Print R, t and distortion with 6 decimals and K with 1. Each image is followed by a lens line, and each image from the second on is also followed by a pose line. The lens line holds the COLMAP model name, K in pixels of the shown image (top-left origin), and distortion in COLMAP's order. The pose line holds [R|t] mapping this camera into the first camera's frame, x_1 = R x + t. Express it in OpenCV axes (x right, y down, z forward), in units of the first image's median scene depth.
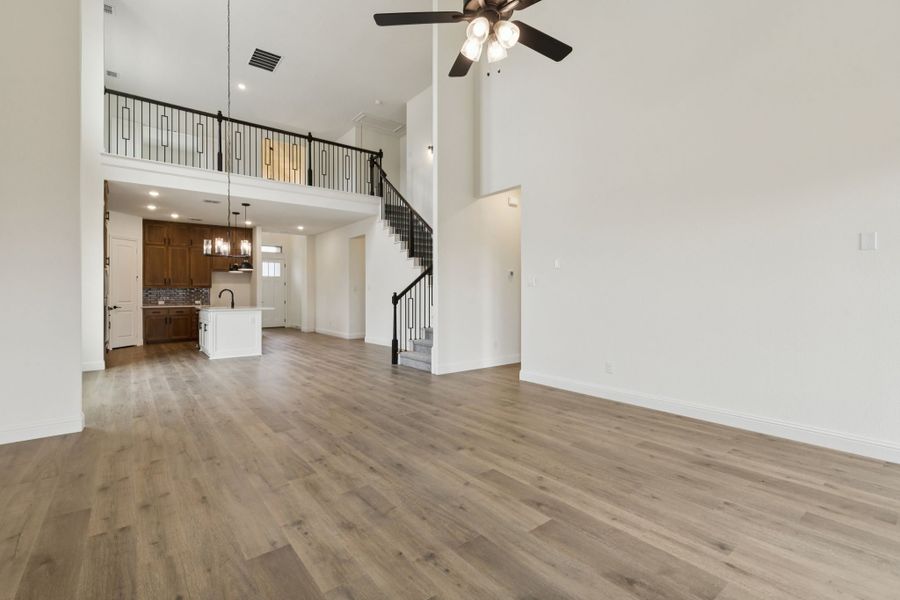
lens RADIAL K [[421.8, 0, 450.0], [0, 421.8, 300.0], [0, 0, 1]] dist [-0.000398, -0.000072]
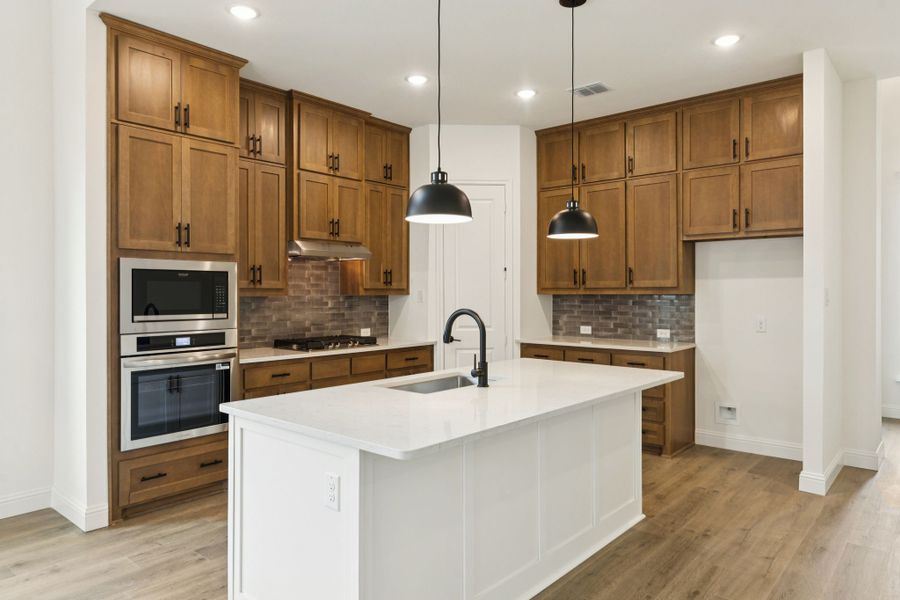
lens RADIAL K [[584.8, 0, 450.0], [0, 584.8, 300.0], [0, 0, 1]] dist [0.003537, 0.001649]
pose [[0.230983, 0.011707, -0.972887, -0.169307], [-0.003924, 0.999931, 0.011100, -0.028668], [0.972950, 0.001253, 0.231013, 0.771356]]
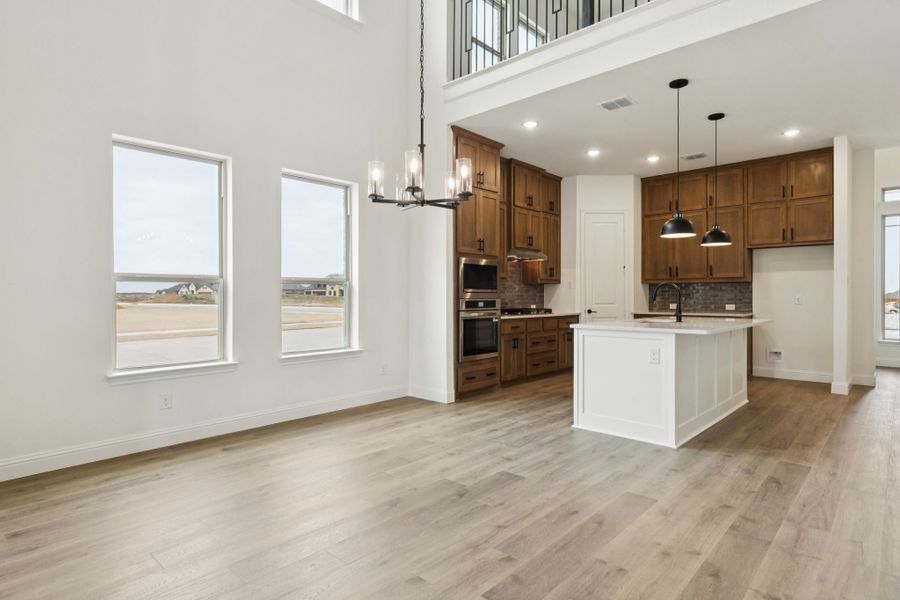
lens RADIAL K [[484.2, 0, 450.1], [0, 484.2, 302.2], [0, 0, 1]] dist [-0.001551, 0.000108]
pose [[0.192621, 0.012155, -0.981198, -0.036563], [-0.004211, 0.999924, 0.011560, -0.006469], [0.981264, 0.001905, 0.192657, 0.553356]]
